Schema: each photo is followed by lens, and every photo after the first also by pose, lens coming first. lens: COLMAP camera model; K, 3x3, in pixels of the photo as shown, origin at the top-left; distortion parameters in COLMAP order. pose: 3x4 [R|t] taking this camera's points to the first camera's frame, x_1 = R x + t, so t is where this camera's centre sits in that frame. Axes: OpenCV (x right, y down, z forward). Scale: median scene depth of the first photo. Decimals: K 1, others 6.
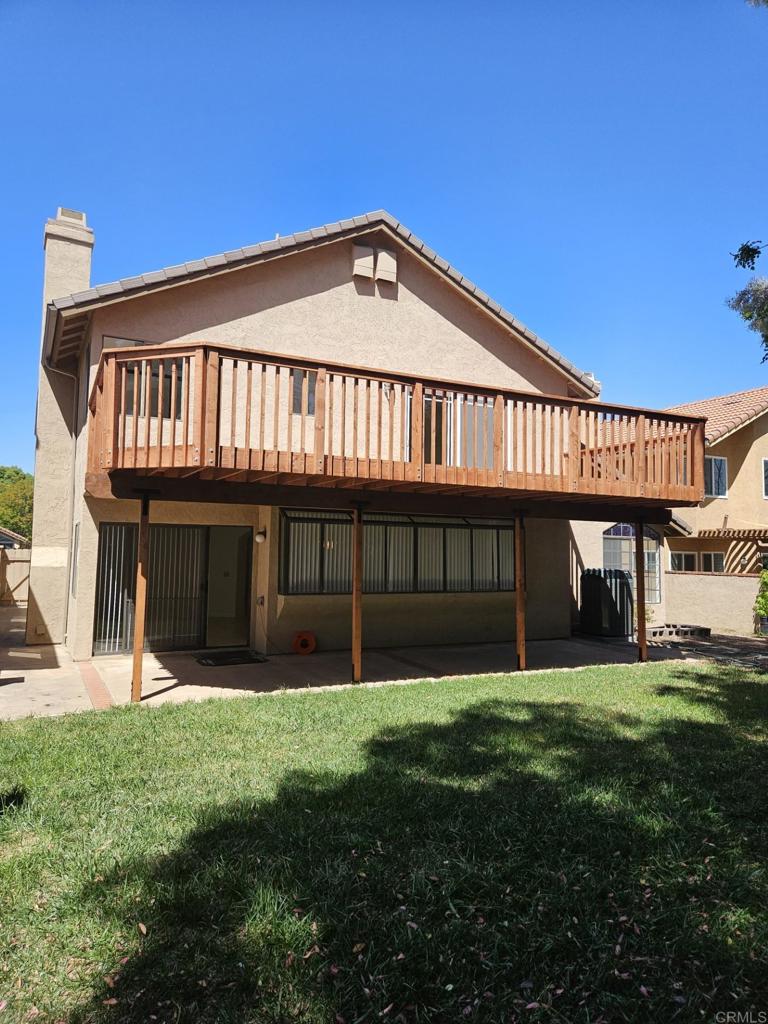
lens RADIAL K [[681.8, 0, 384.0], [0, 681.8, 512.0], [0, 0, 1]] dist [0.069905, -0.066384]
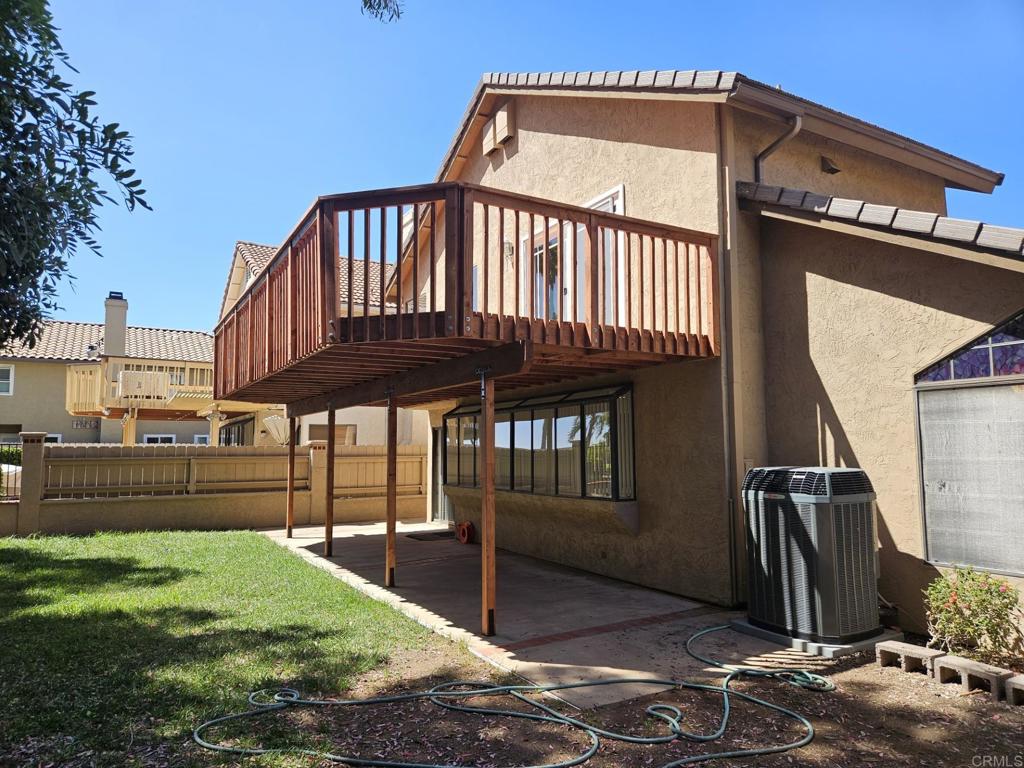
lens RADIAL K [[681.8, 0, 511.7], [0, 681.8, 394.5], [0, 0, 1]] dist [0.069905, -0.066384]
pose [[0.073388, -0.104945, -0.991766, 0.778683], [0.066024, 0.992778, -0.100166, 0.072858], [0.995116, -0.058130, 0.079787, 0.840176]]
